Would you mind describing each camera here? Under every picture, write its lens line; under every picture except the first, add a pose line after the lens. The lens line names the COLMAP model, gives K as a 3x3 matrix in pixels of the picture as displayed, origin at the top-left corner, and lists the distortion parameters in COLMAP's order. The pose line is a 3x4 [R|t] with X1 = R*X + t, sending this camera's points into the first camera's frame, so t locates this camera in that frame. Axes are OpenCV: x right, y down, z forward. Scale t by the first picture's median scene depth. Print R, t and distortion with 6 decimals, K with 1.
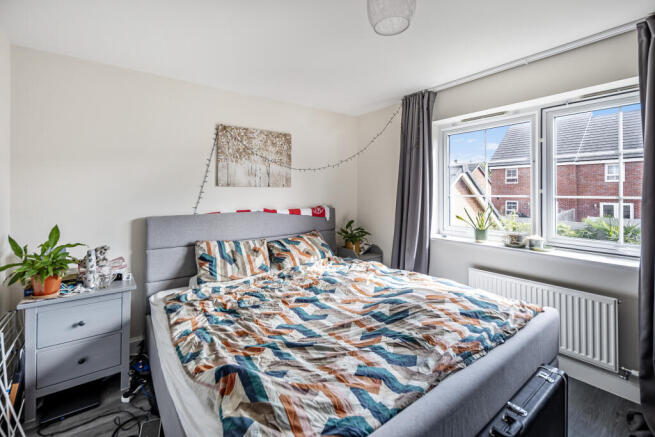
lens RADIAL K [[284.7, 0, 329.3], [0, 284.7, 178.3], [0, 0, 1]] dist [0.008311, -0.005499]
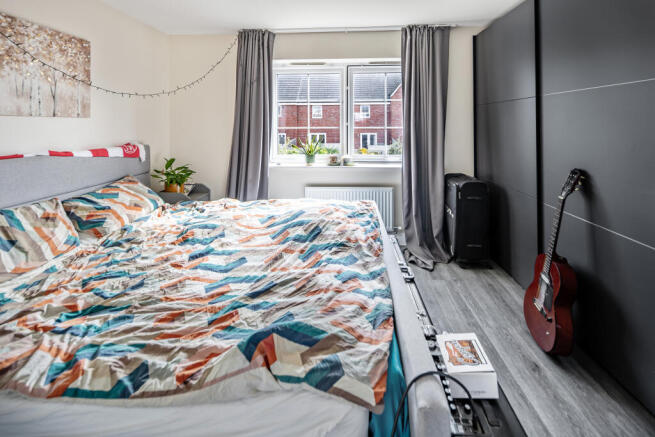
lens RADIAL K [[286.9, 0, 328.8], [0, 286.9, 113.5], [0, 0, 1]] dist [0.000741, -0.000562]
pose [[0.645974, 0.030252, 0.762760, -0.344567], [-0.032928, 0.999389, -0.011751, 0.011385], [-0.762649, -0.017525, 0.646575, 0.128535]]
